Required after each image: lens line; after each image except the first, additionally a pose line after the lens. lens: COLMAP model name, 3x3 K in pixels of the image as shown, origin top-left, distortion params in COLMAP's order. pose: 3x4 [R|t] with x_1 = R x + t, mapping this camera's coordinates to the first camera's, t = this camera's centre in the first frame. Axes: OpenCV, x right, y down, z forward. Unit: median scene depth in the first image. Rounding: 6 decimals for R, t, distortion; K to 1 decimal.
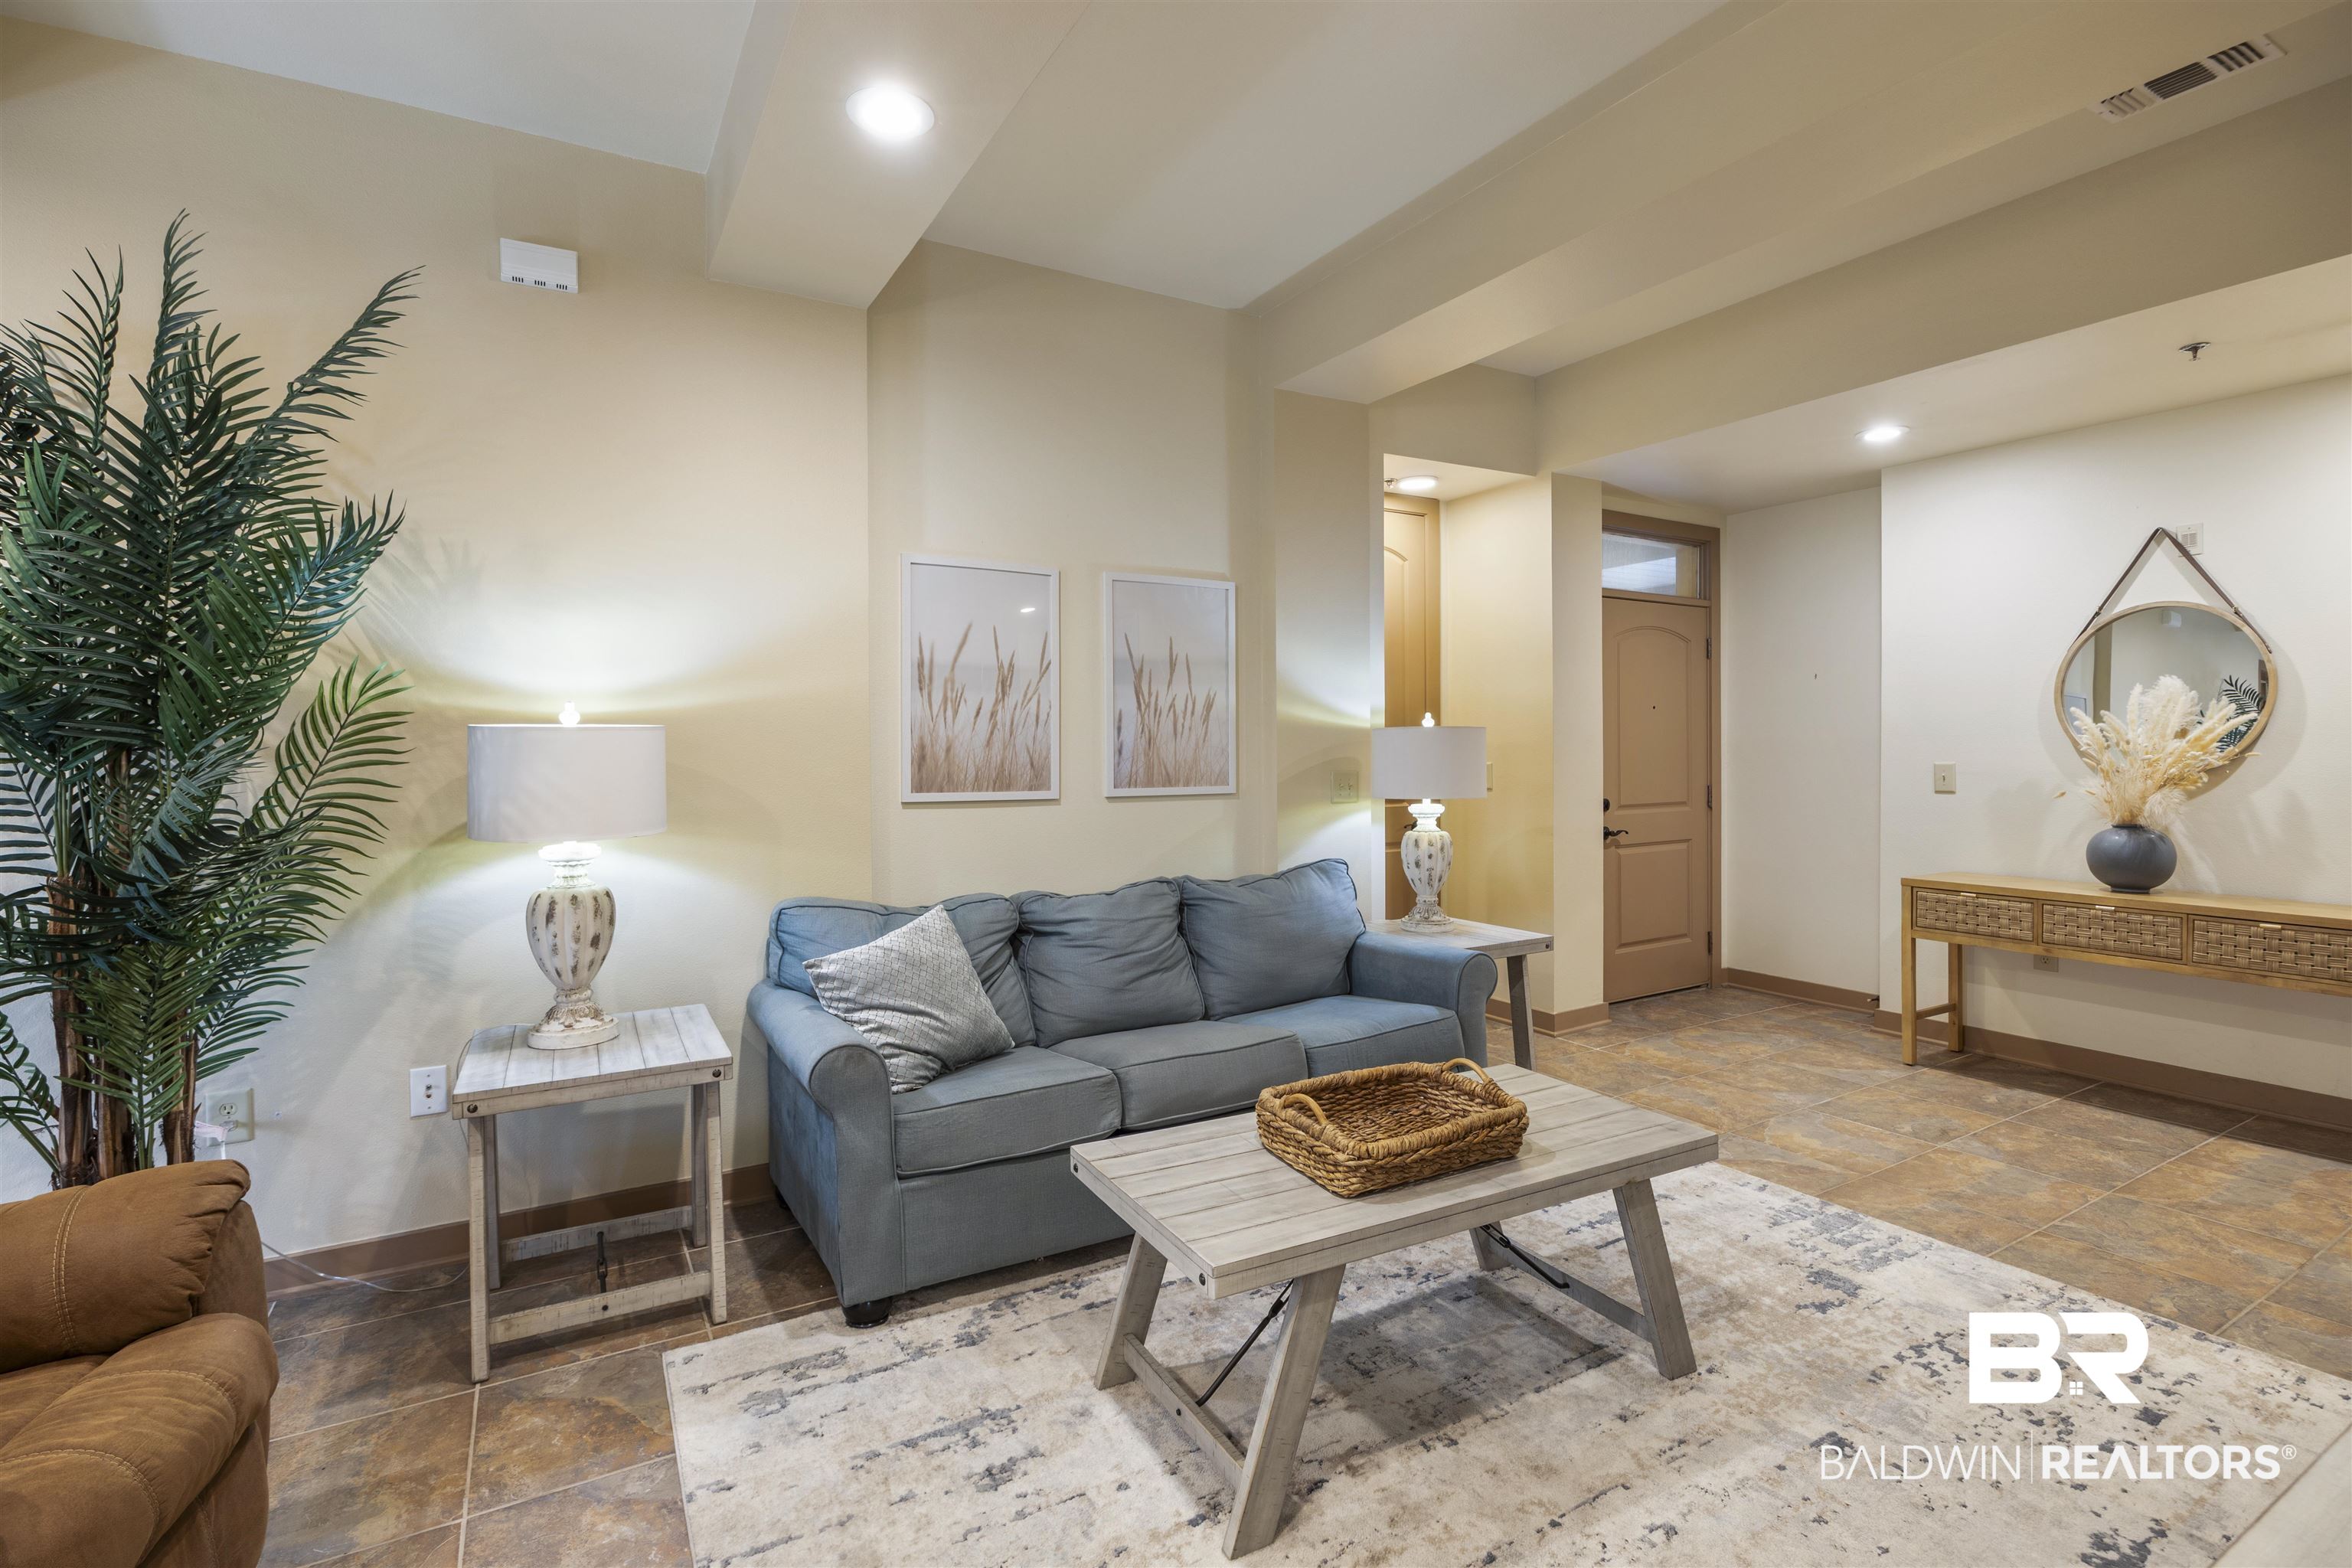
lens RADIAL K [[1115.2, 0, 1175.0], [0, 1115.2, 697.0], [0, 0, 1]] dist [-0.008501, 0.000022]
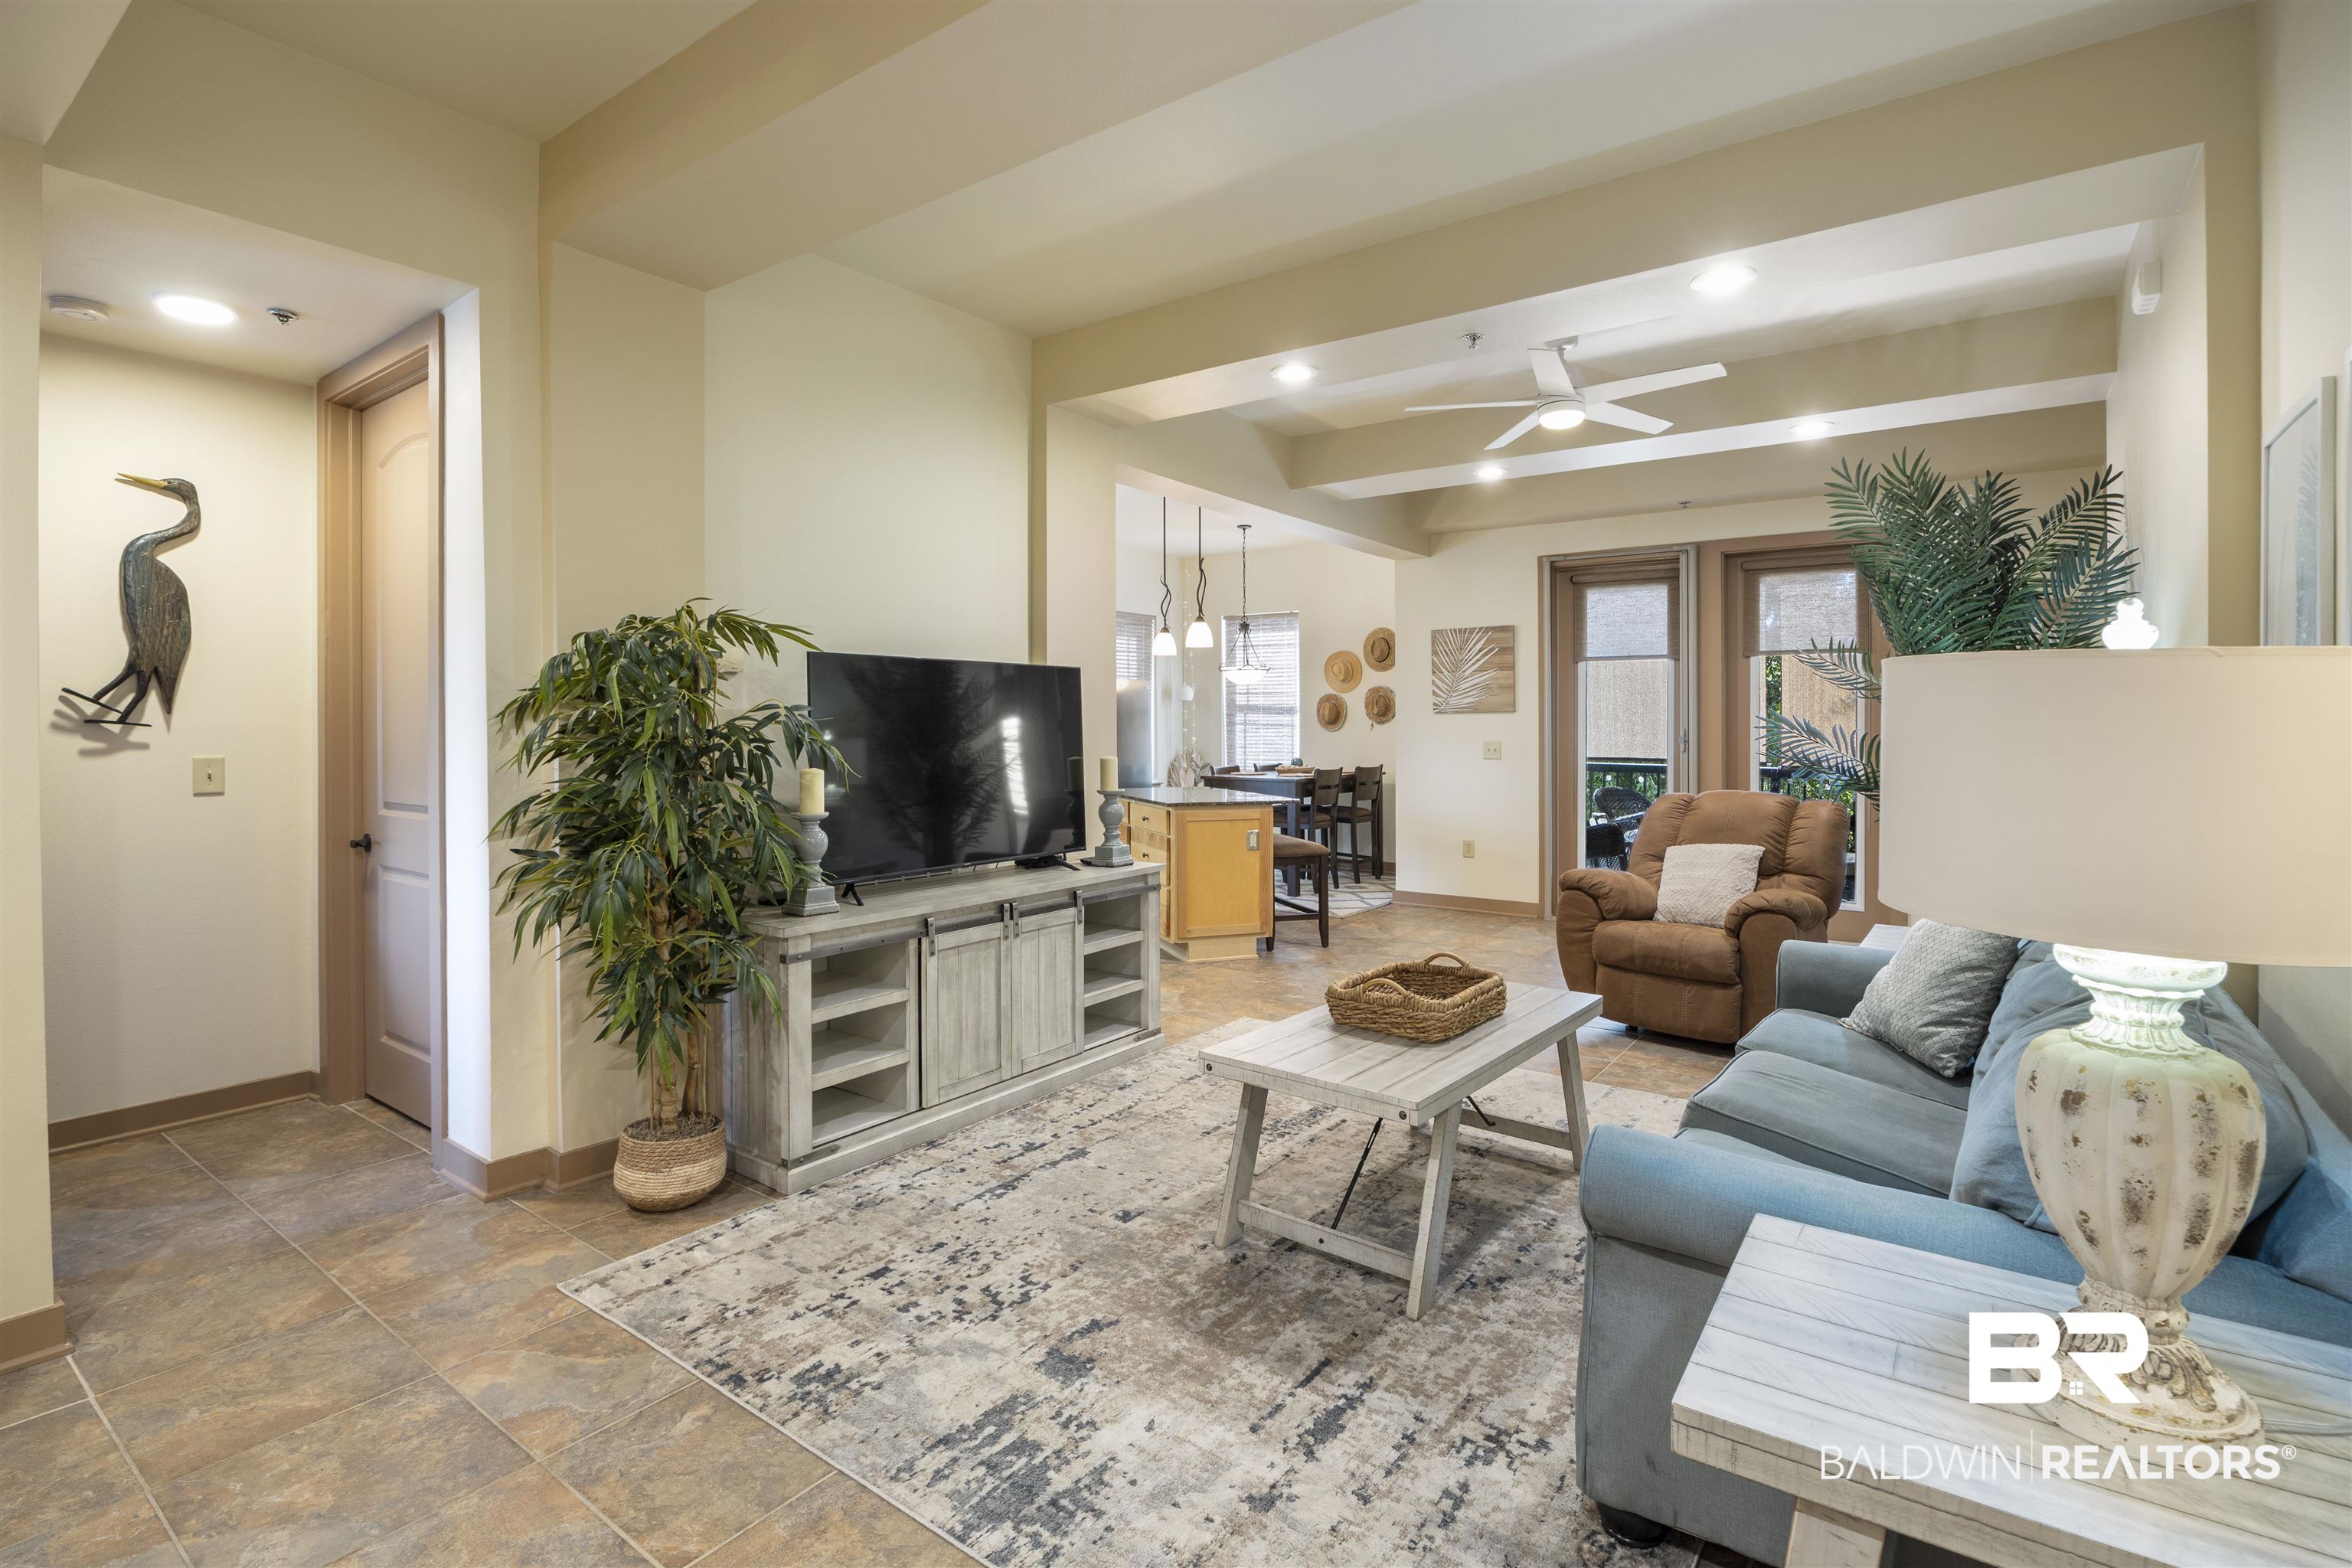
lens RADIAL K [[1104.9, 0, 1185.3], [0, 1104.9, 725.2], [0, 0, 1]] dist [-0.012396, -0.000133]
pose [[-0.917896, 0.008182, -0.396736, 0.873173], [0.025431, 0.998945, -0.038236, 0.078385], [0.396004, -0.045186, -0.917136, 1.899487]]
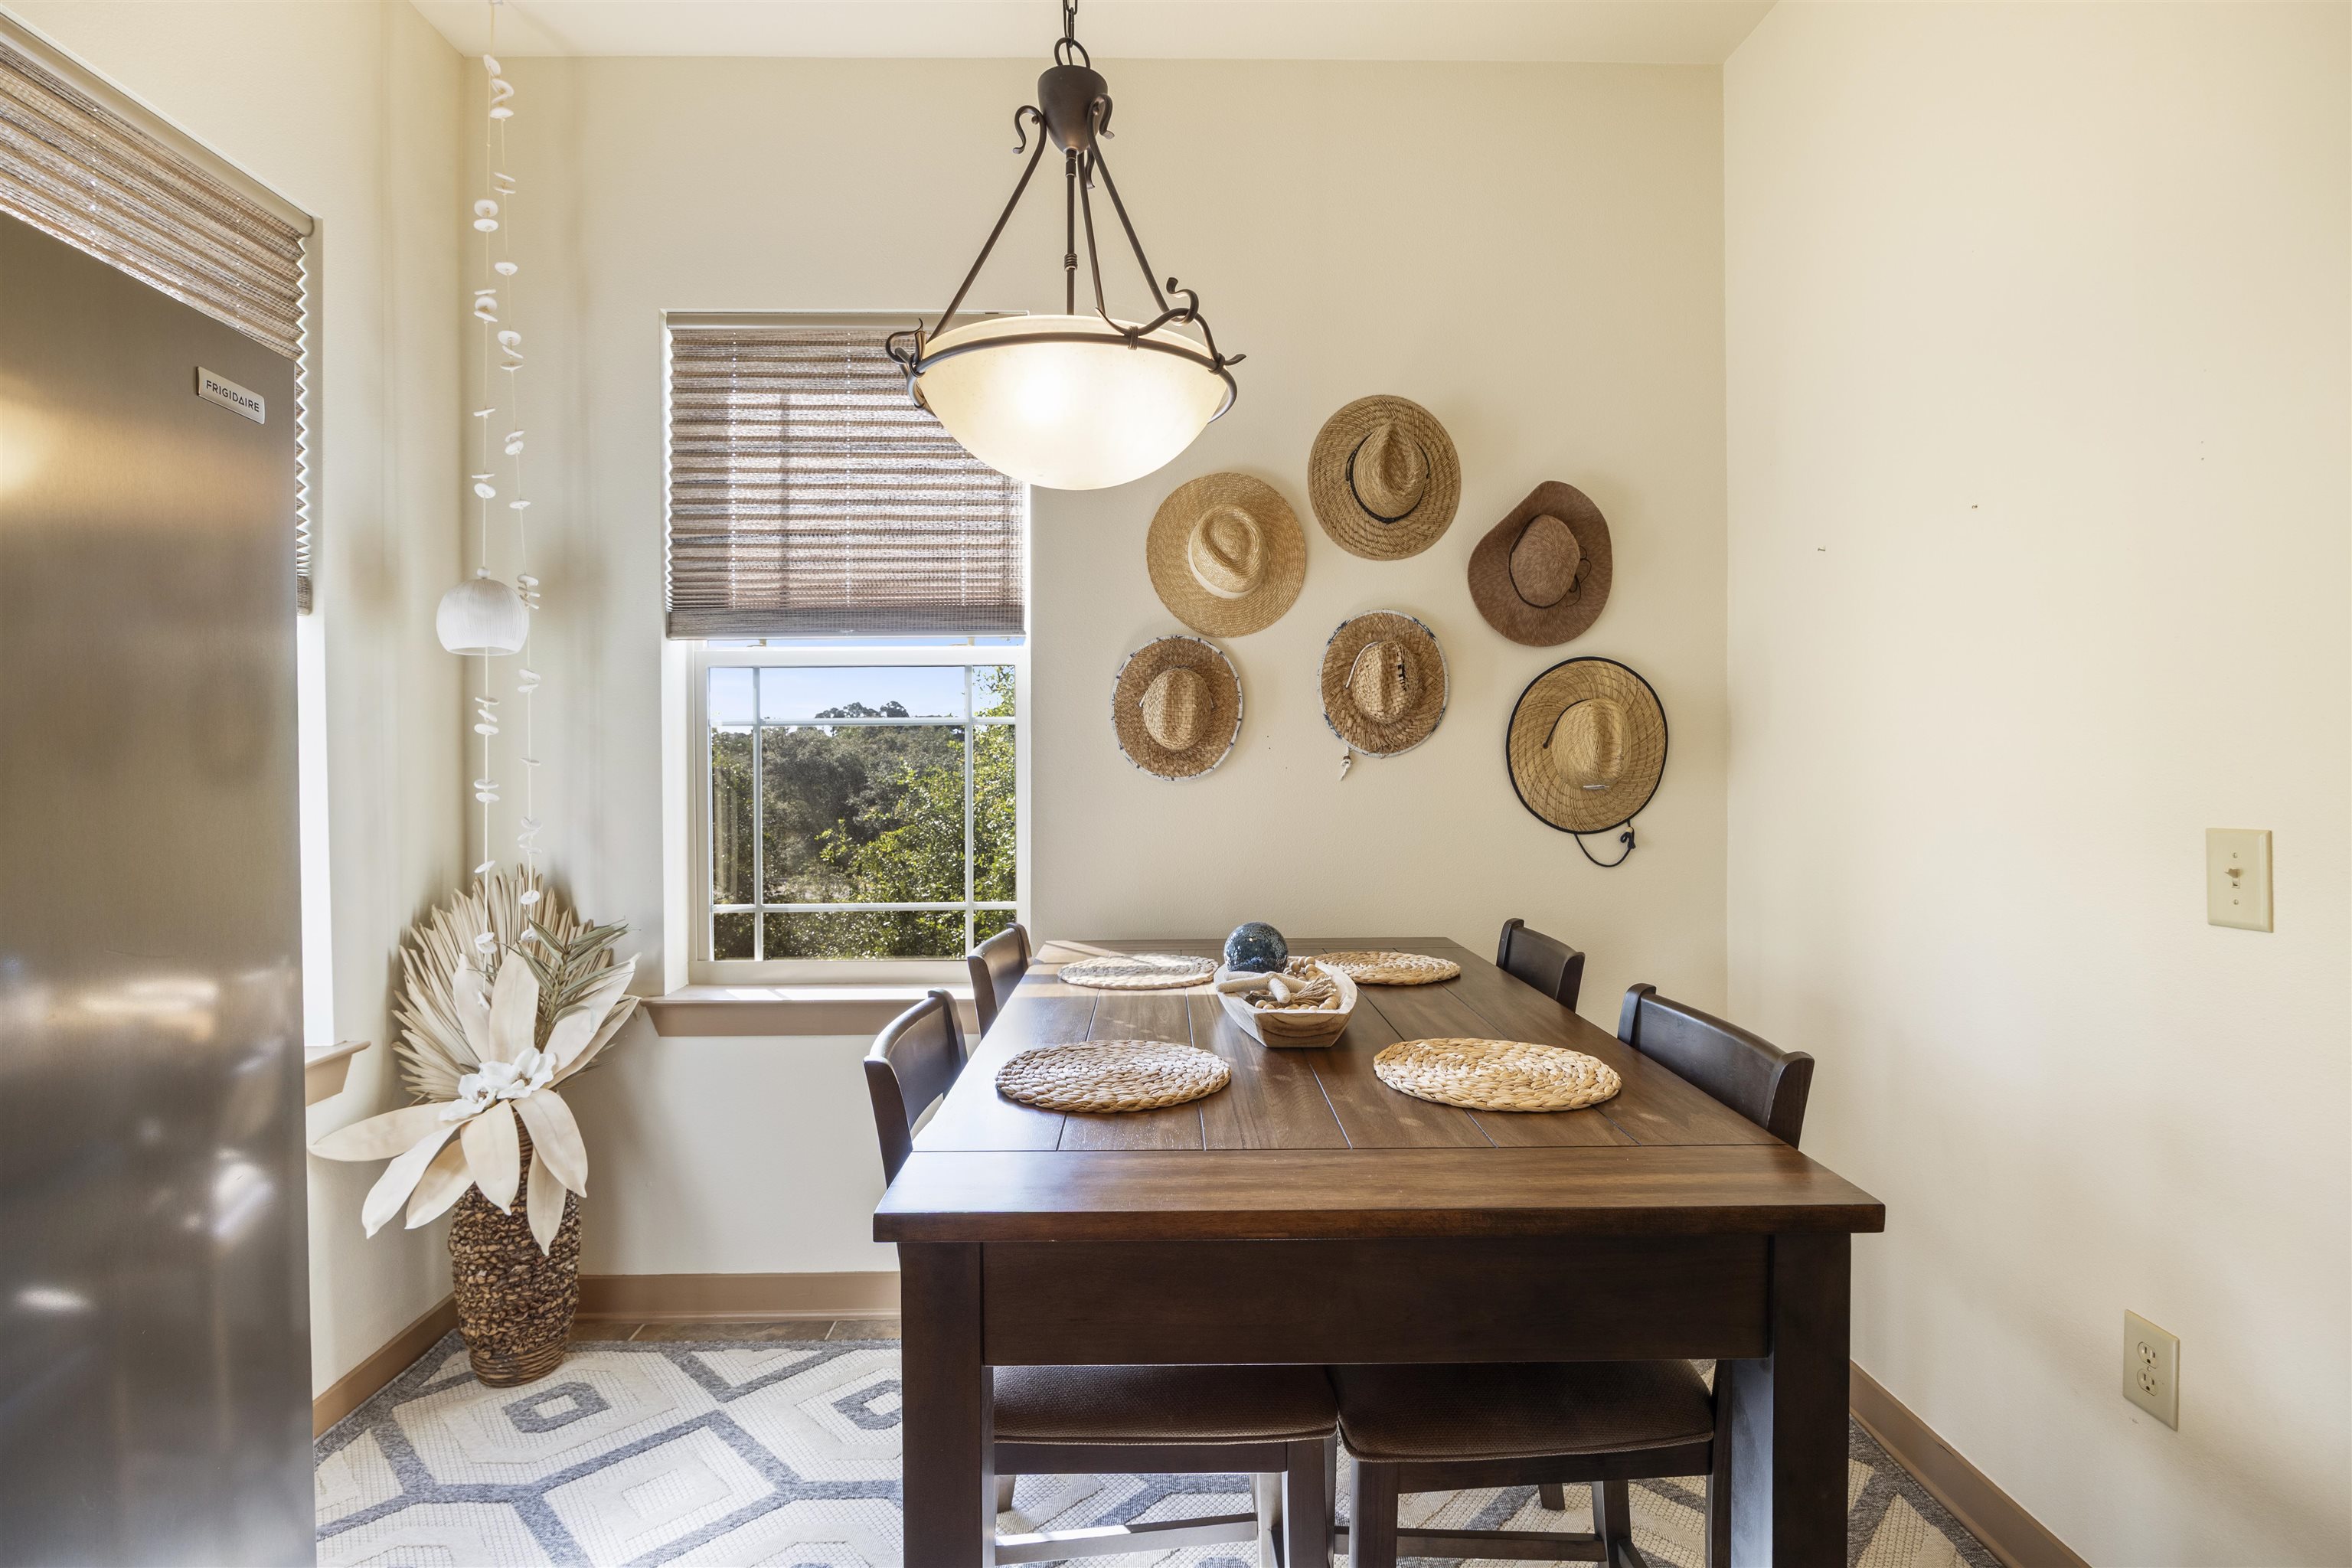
lens RADIAL K [[1100.0, 0, 1177.4], [0, 1100.0, 744.6], [0, 0, 1]] dist [-0.011343, 0.000621]
pose [[-0.491739, 0.003268, -0.870736, -0.324569], [0.046545, 0.998662, -0.022538, -0.053100], [0.869498, -0.051611, -0.491233, -1.101254]]
